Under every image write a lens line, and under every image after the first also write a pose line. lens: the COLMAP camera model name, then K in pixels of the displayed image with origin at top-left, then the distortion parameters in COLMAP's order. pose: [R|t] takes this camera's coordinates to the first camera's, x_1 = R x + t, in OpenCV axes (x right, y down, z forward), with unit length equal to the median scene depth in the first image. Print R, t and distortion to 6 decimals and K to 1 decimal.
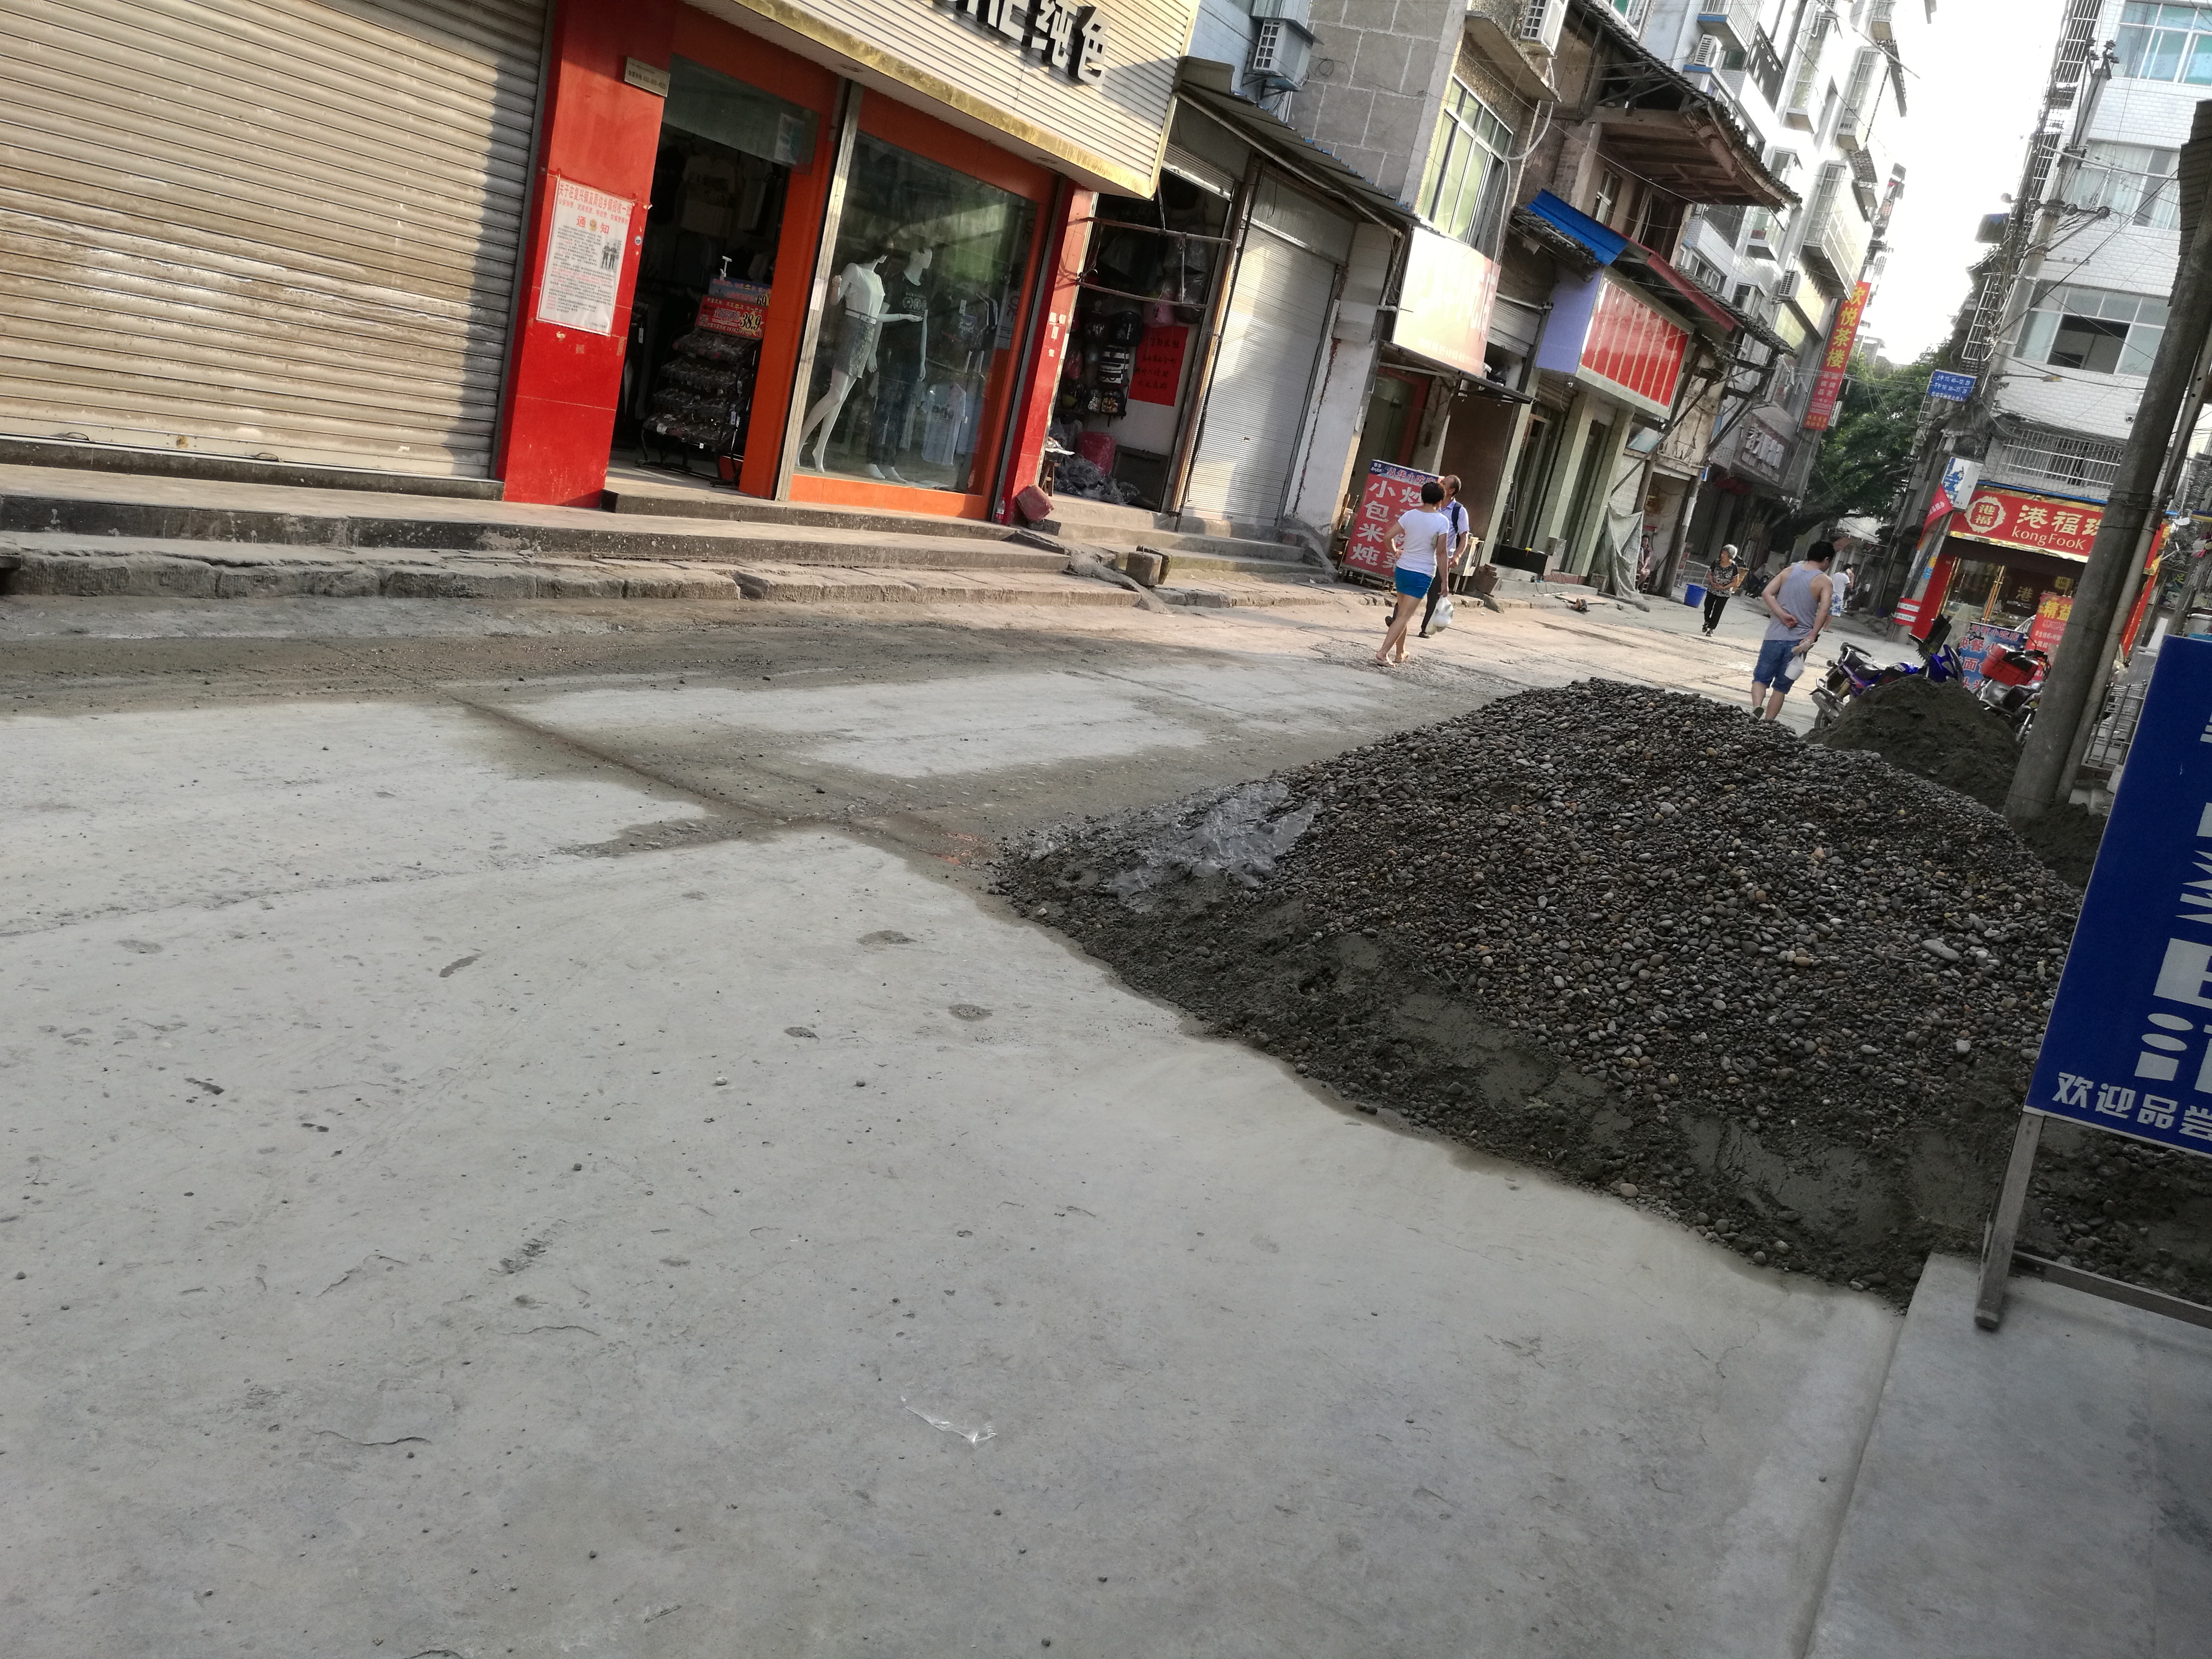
lens RADIAL K [[1743.4, 0, 1094.4], [0, 1743.4, 817.7], [0, 0, 1]] dist [0.004836, 0.042779]
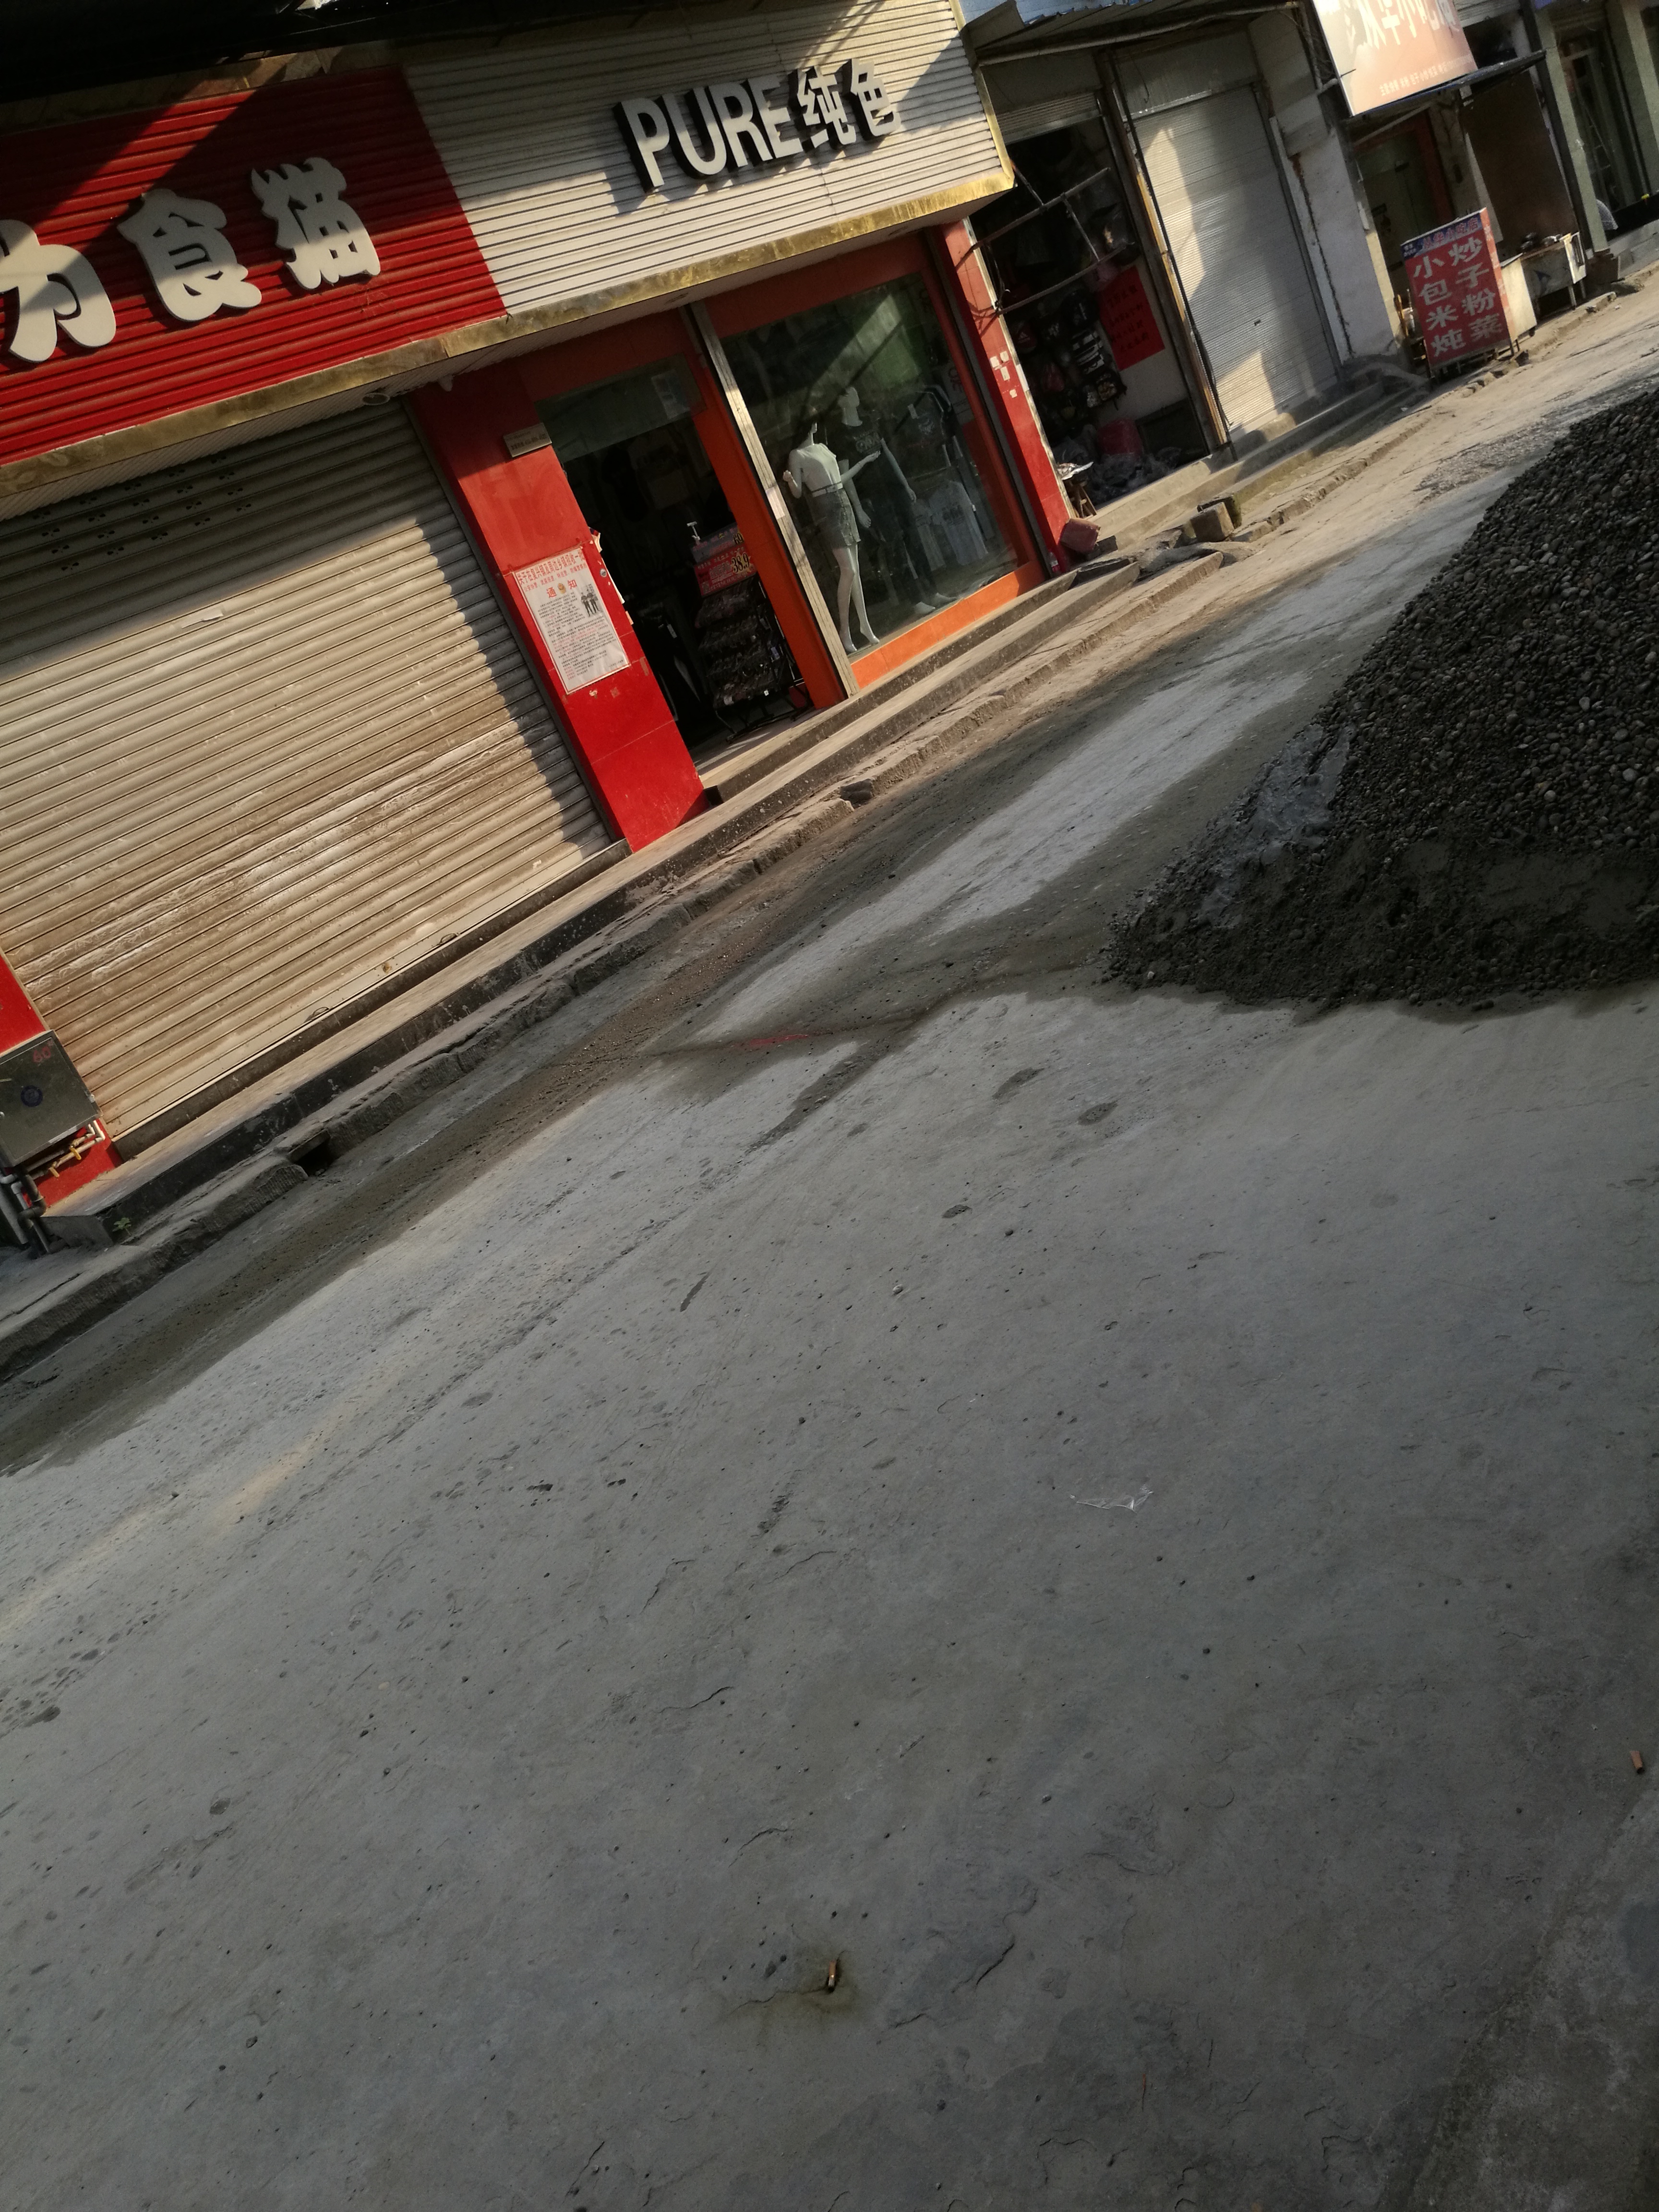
lens RADIAL K [[1743.4, 0, 798.6], [0, 1743.4, 1111.5], [0, 0, 1]] dist [0.004836, 0.042779]
pose [[0.793639, -0.485013, -0.367286, 0.123058], [0.524342, 0.851464, 0.008625, 0.004051], [0.308548, -0.199429, 0.930068, -0.033996]]
